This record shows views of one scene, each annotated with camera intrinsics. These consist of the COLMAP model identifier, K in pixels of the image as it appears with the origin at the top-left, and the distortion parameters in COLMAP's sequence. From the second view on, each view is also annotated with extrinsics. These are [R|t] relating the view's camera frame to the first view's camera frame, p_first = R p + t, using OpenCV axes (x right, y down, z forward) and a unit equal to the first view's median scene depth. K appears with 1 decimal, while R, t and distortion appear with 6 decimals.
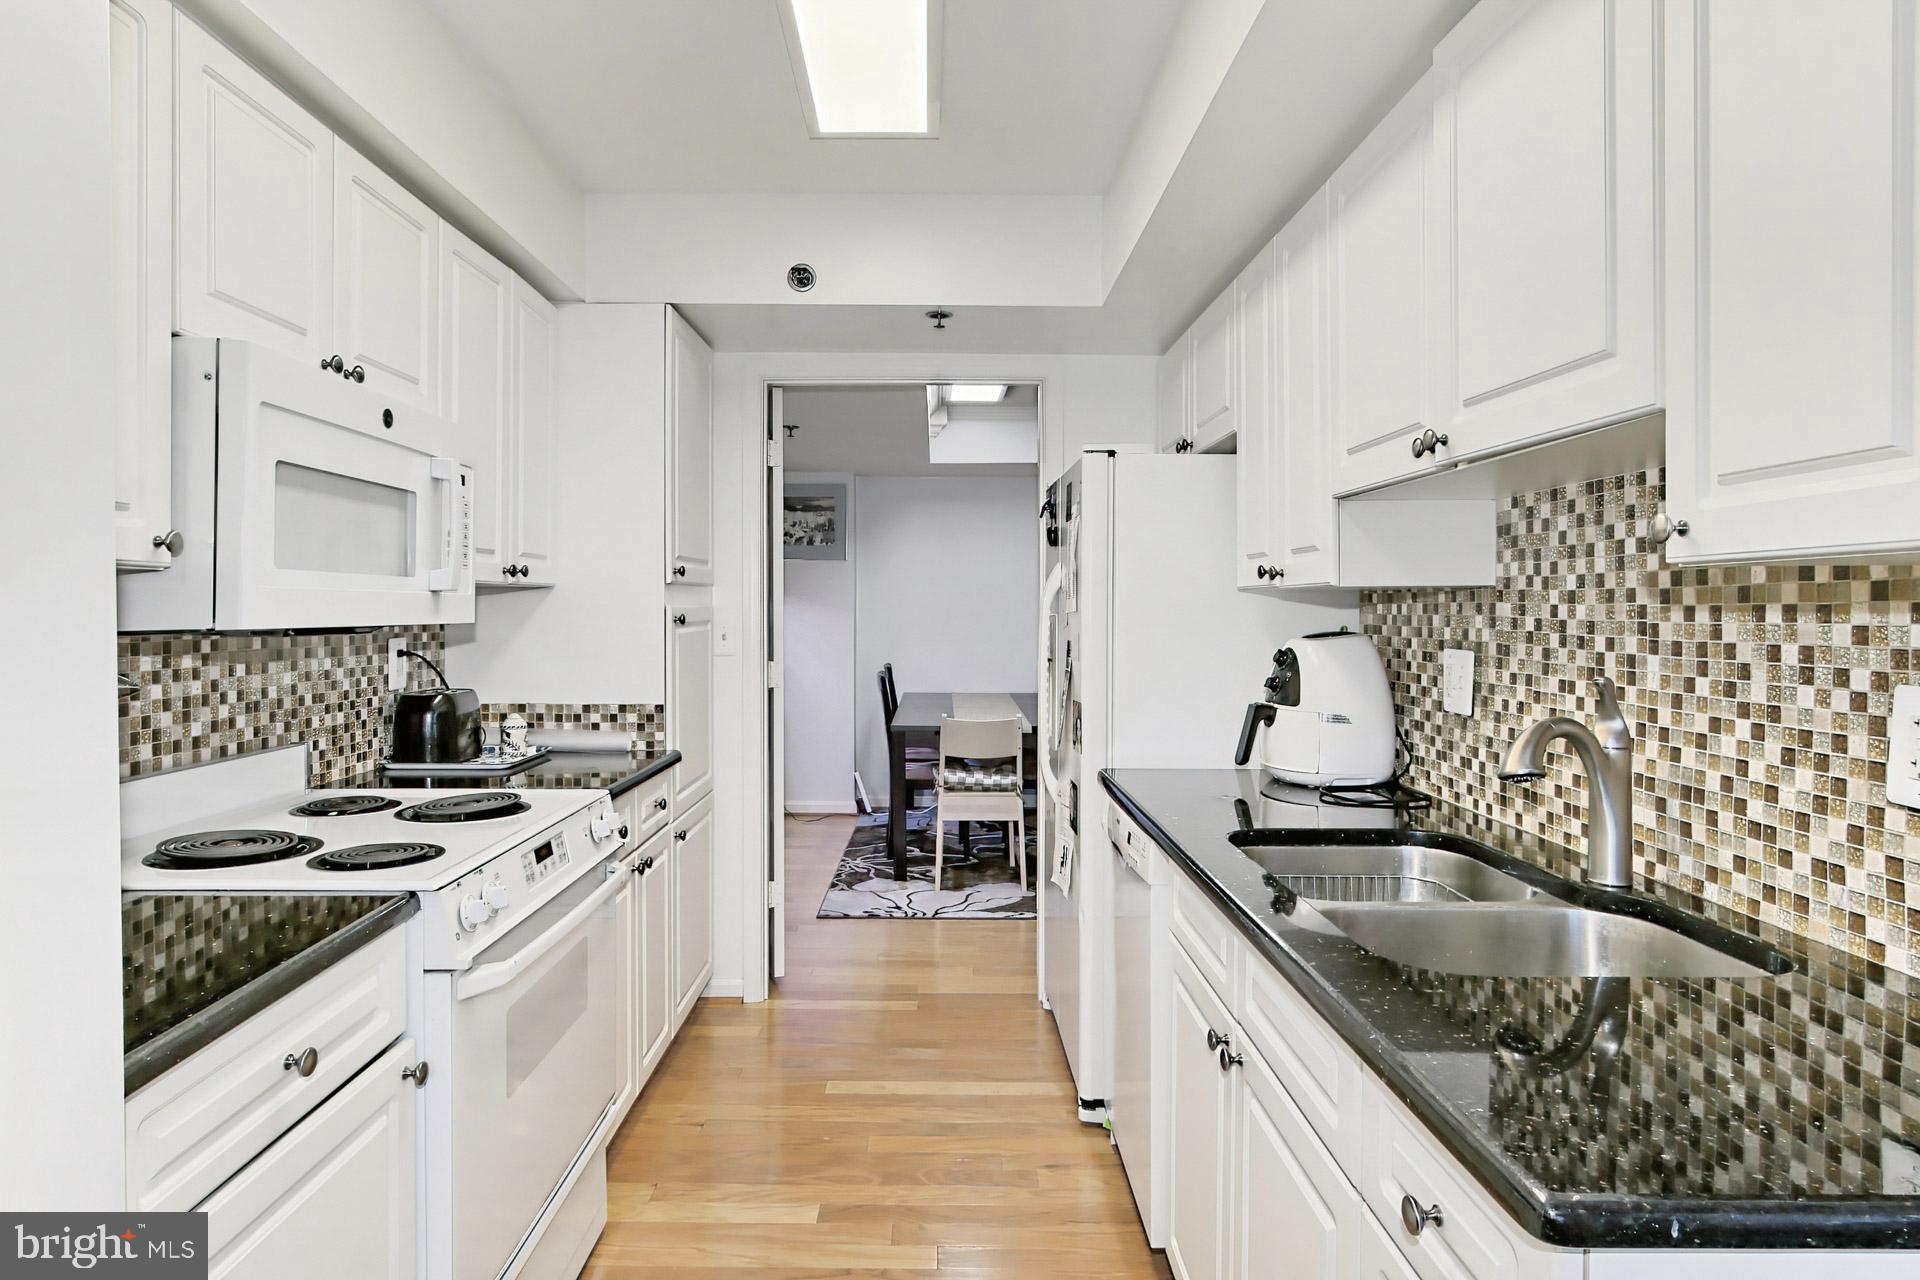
lens RADIAL K [[1067.9, 0, 940.5], [0, 1067.9, 616.7], [0, 0, 1]] dist [-0.012515, 0.010243]
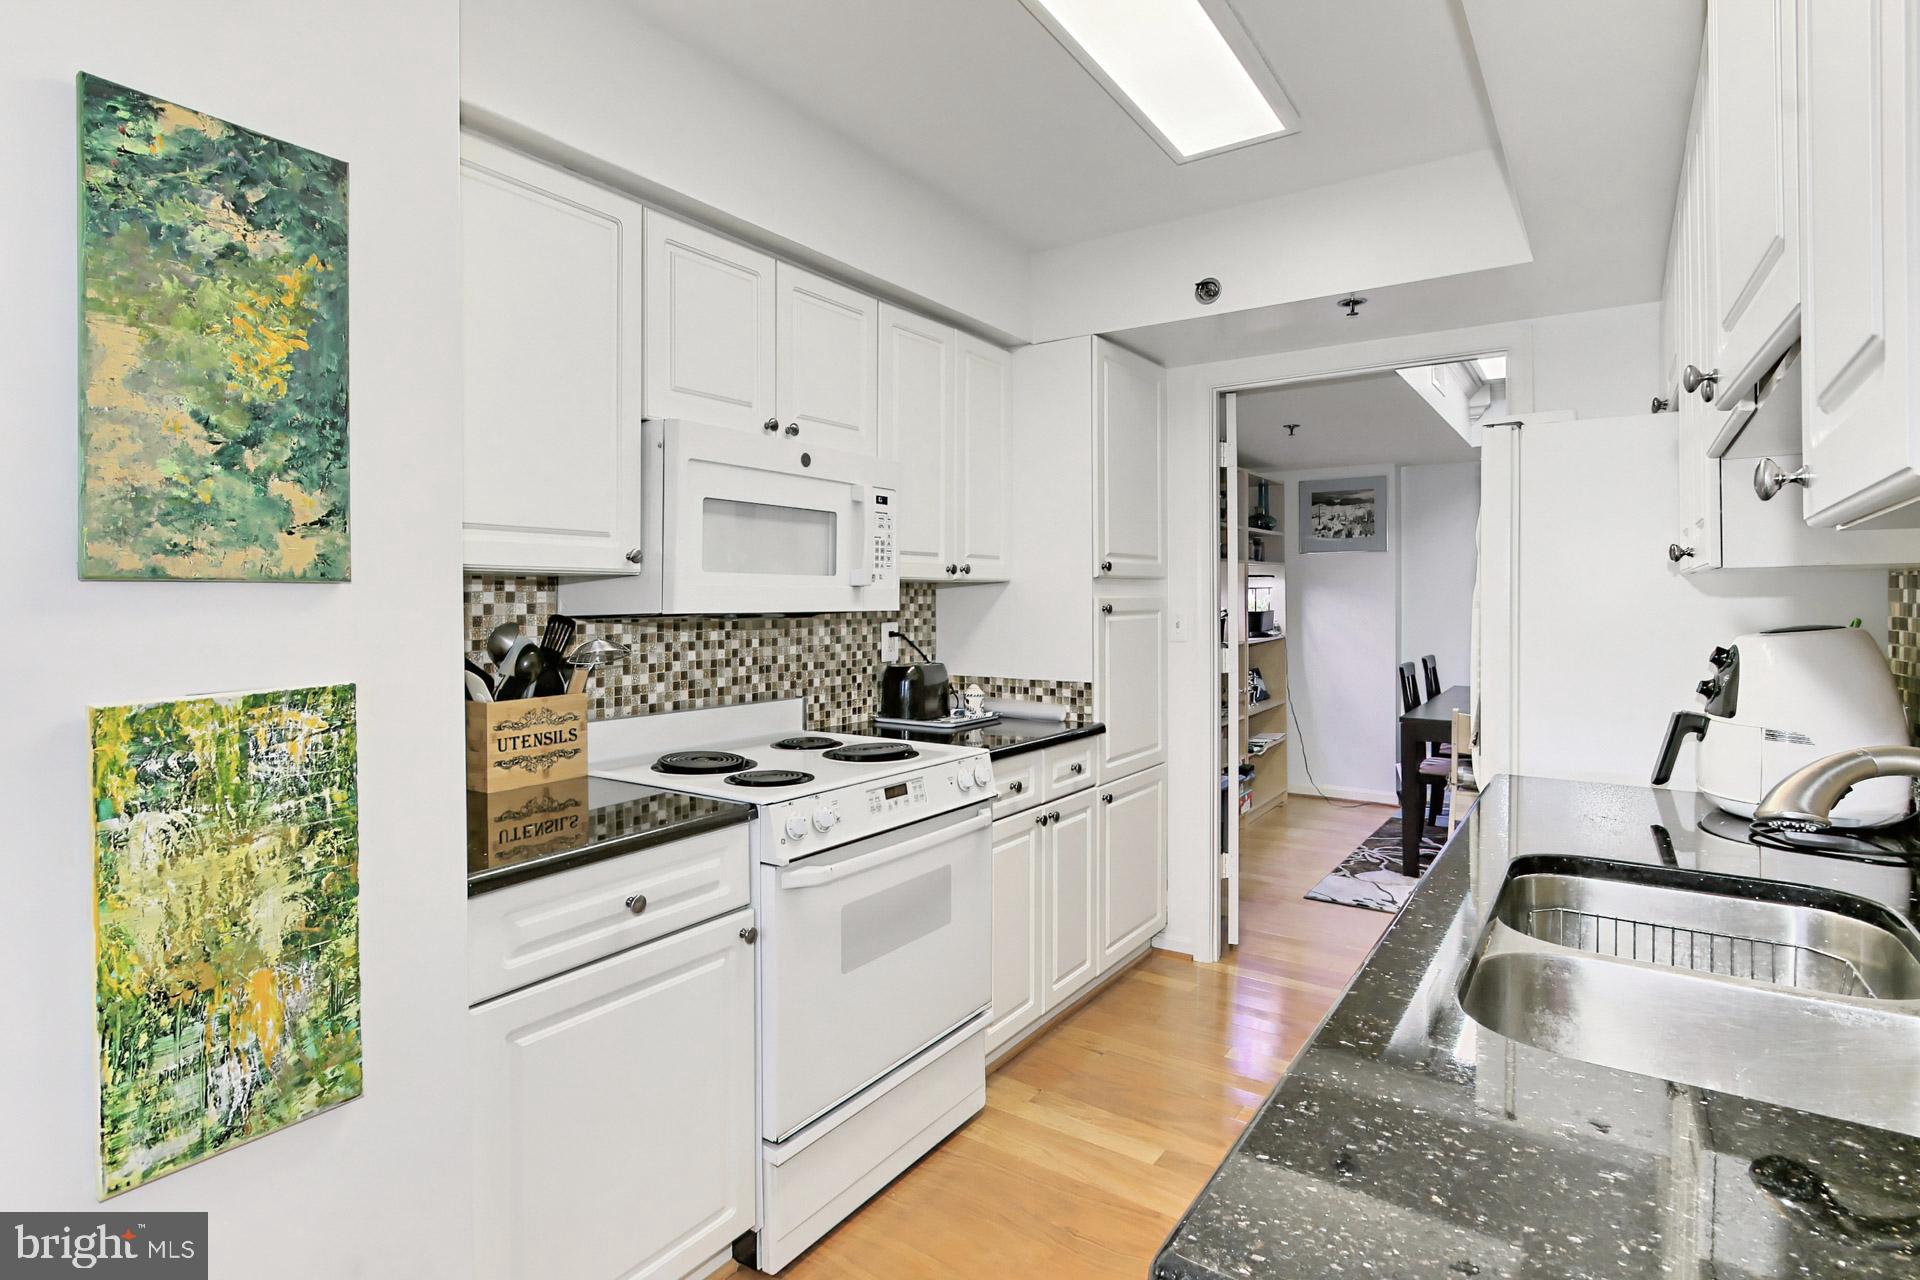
lens RADIAL K [[966.8, 0, 952.9], [0, 966.8, 604.4], [0, 0, 1]] dist [-0.020429, 0.009922]
pose [[0.821822, -0.000690, -0.569743, 0.296696], [-0.001425, 0.999994, -0.003267, 0.002170], [0.569742, 0.003497, 0.821816, 0.080463]]
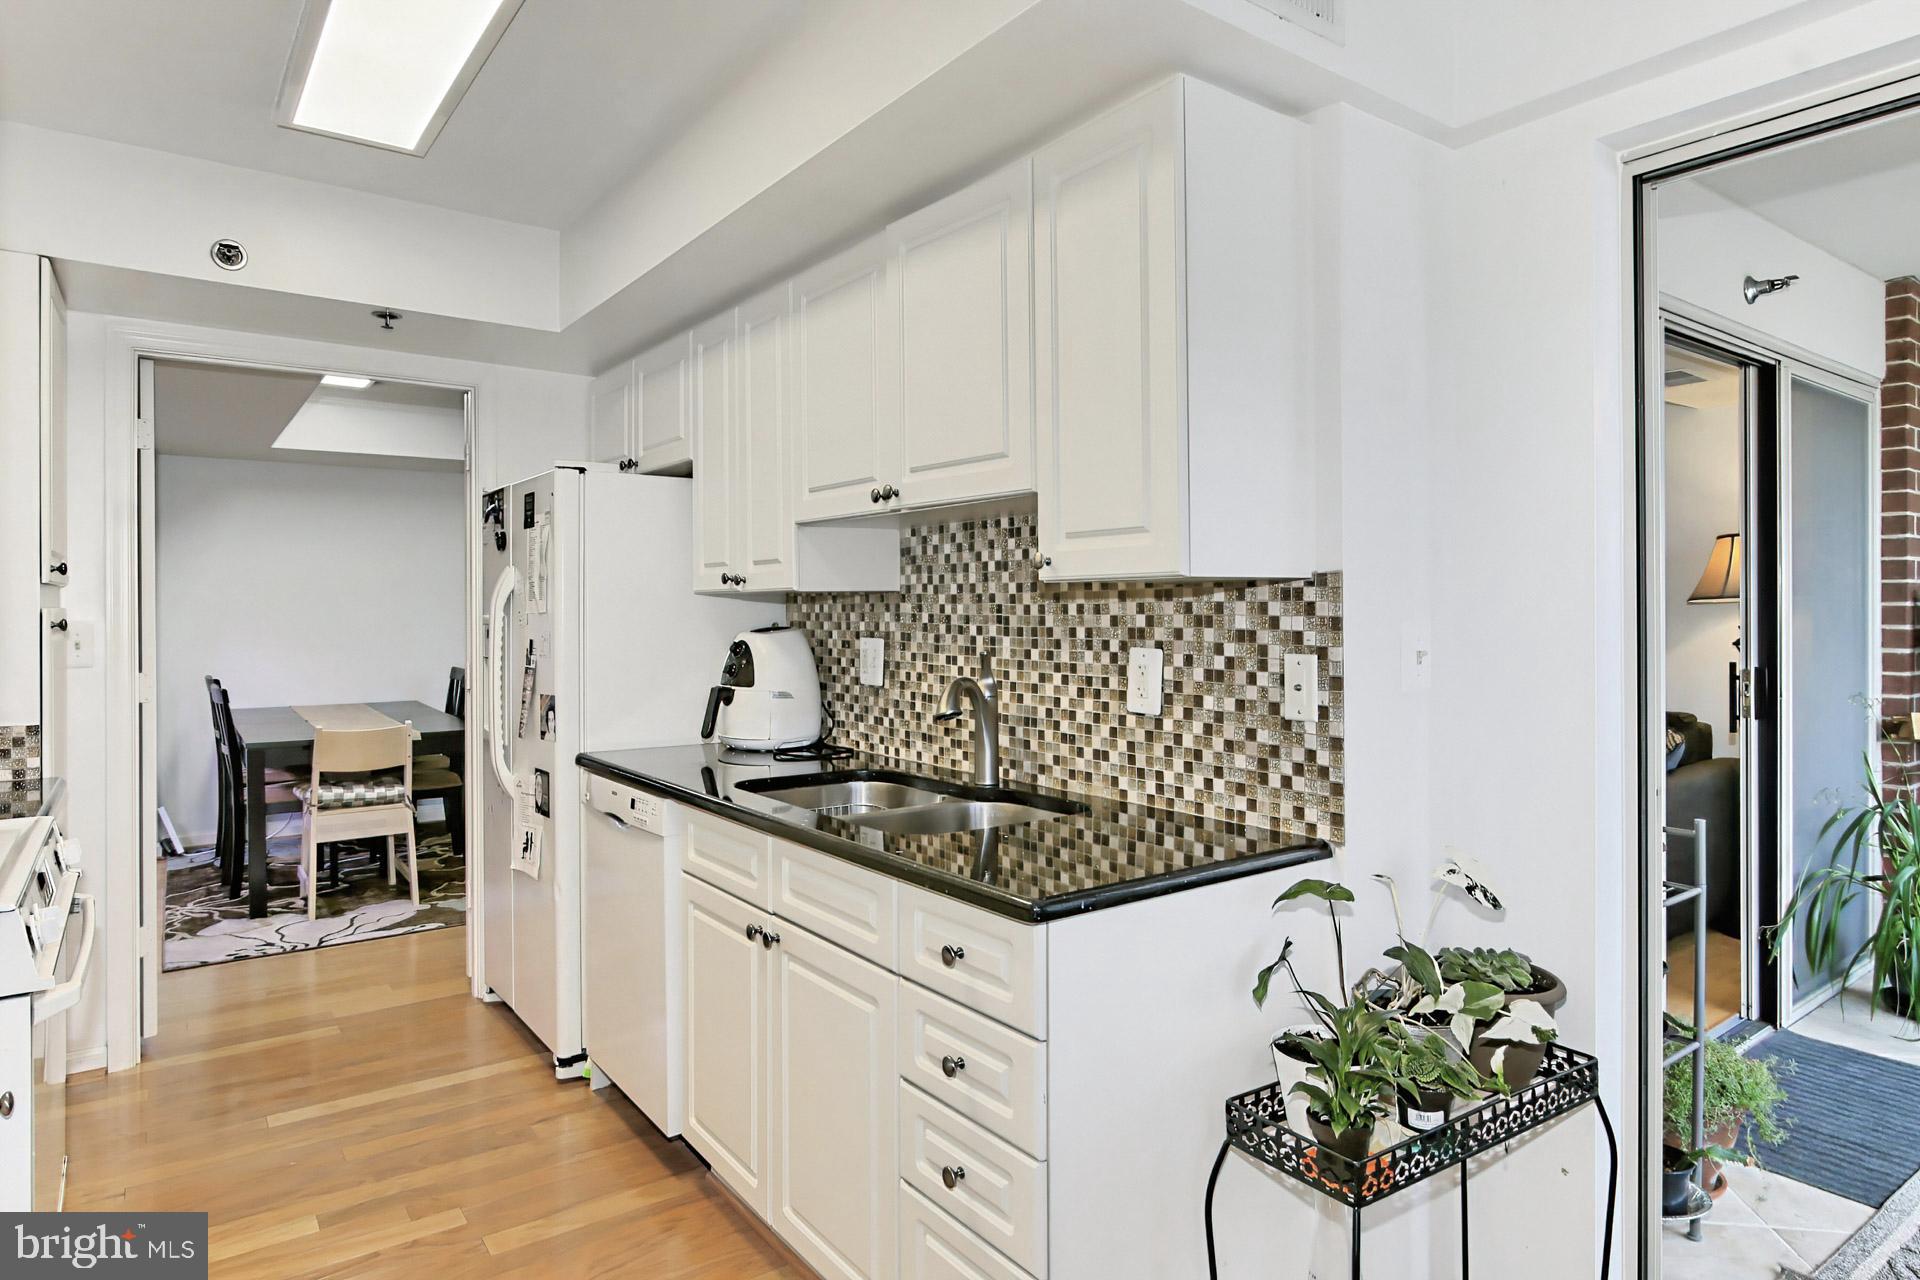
lens RADIAL K [[1096.1, 0, 955.3], [0, 1096.1, 603.0], [0, 0, 1]] dist [-0.004692, 0.000271]
pose [[0.809157, -0.002281, 0.587589, -0.251958], [0.010333, 0.999893, -0.010348, 0.002086], [-0.587502, 0.014445, 0.809094, -0.194669]]
